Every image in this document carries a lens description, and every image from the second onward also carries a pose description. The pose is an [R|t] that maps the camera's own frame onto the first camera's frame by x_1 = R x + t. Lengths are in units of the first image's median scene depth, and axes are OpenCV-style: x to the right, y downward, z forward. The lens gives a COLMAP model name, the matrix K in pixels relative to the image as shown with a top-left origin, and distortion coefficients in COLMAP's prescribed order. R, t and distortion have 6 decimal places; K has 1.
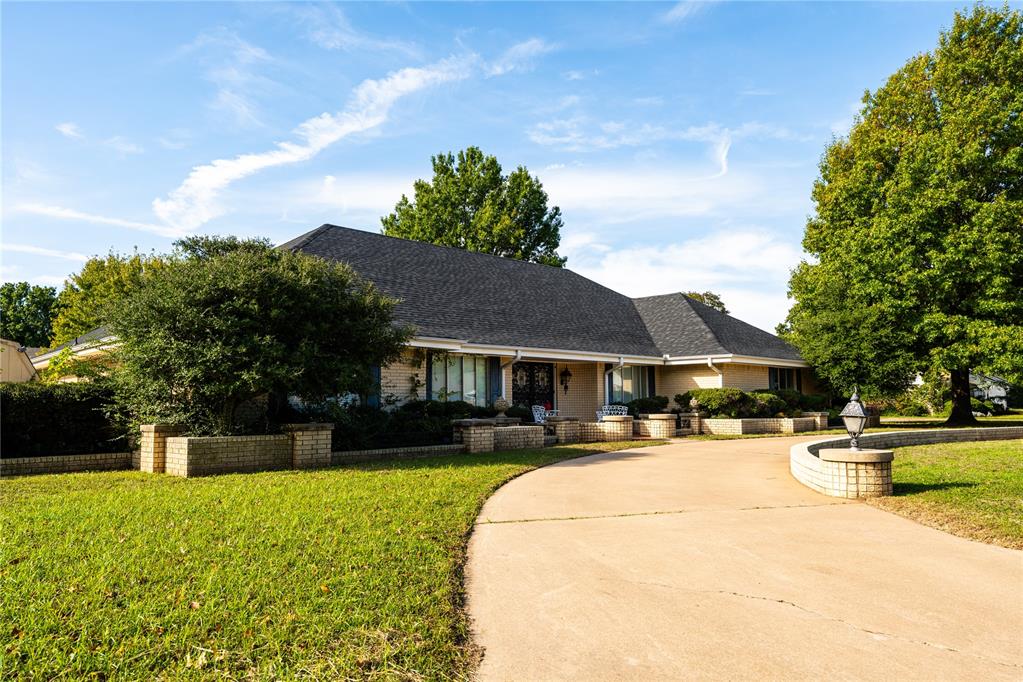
lens RADIAL K [[697.5, 0, 511.5], [0, 697.5, 341.0], [0, 0, 1]] dist [-0.002491, -0.001423]
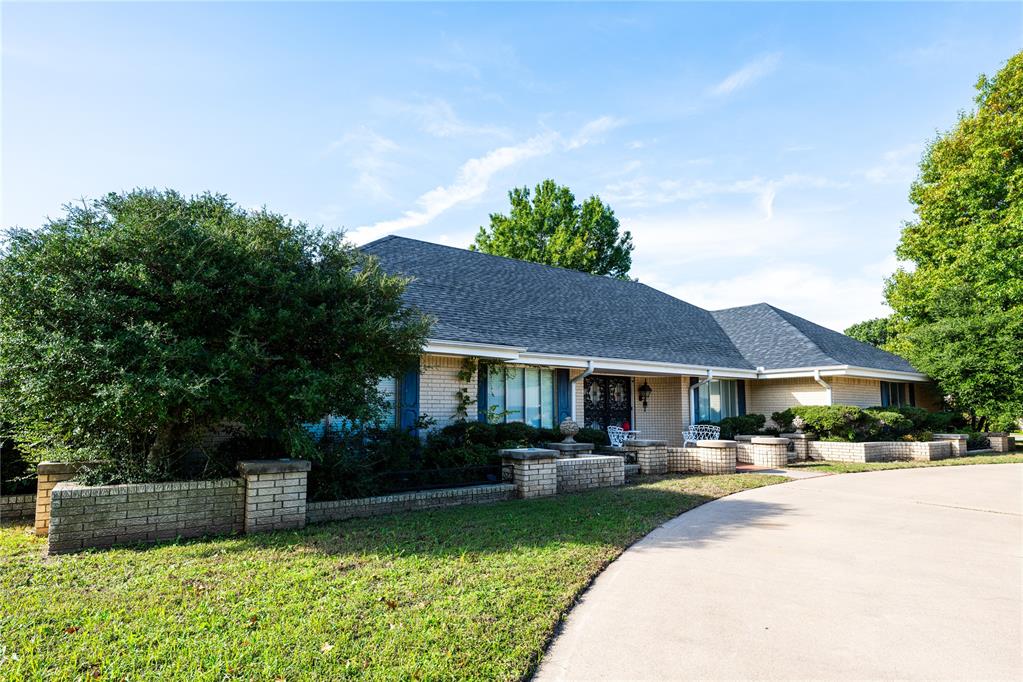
lens RADIAL K [[540.1, 0, 496.9], [0, 540.1, 371.4], [0, 0, 1]] dist [0.000334, 0.000526]
pose [[0.986378, -0.005054, -0.164418, 0.004079], [0.007463, 0.999874, 0.014036, 0.012565], [0.164326, -0.015071, 0.986291, 0.258274]]
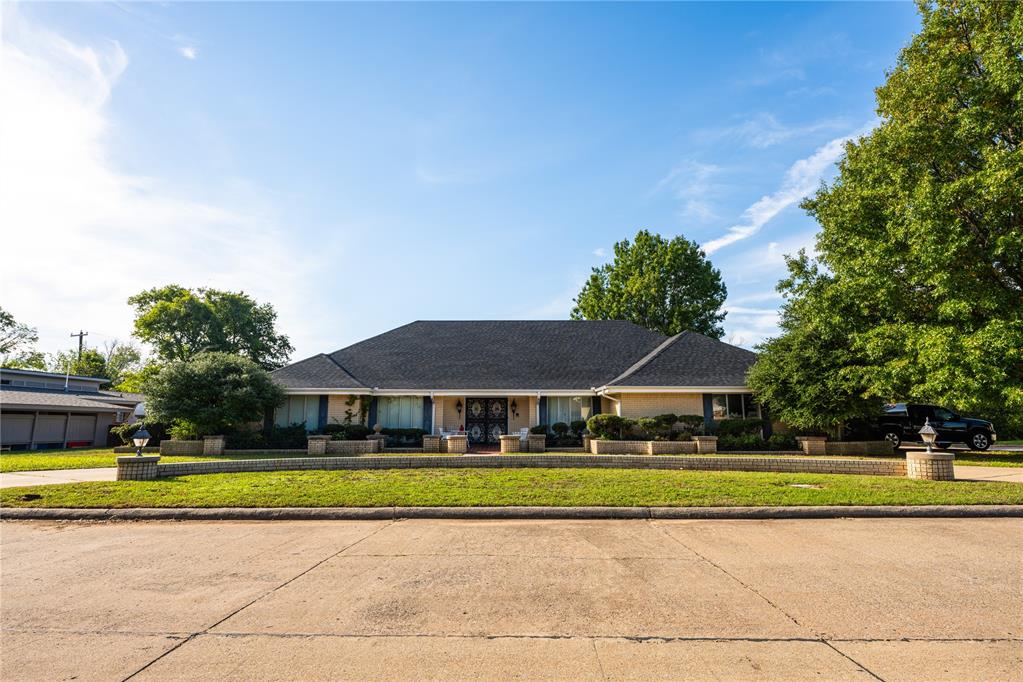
lens RADIAL K [[531.3, 0, 556.4], [0, 531.3, 324.3], [0, 0, 1]] dist [-0.002271, -0.000224]
pose [[0.731159, -0.122007, -0.671209, 0.798194], [0.057972, 0.991431, -0.117065, 0.015143], [0.679740, 0.046682, 0.731966, 0.248909]]
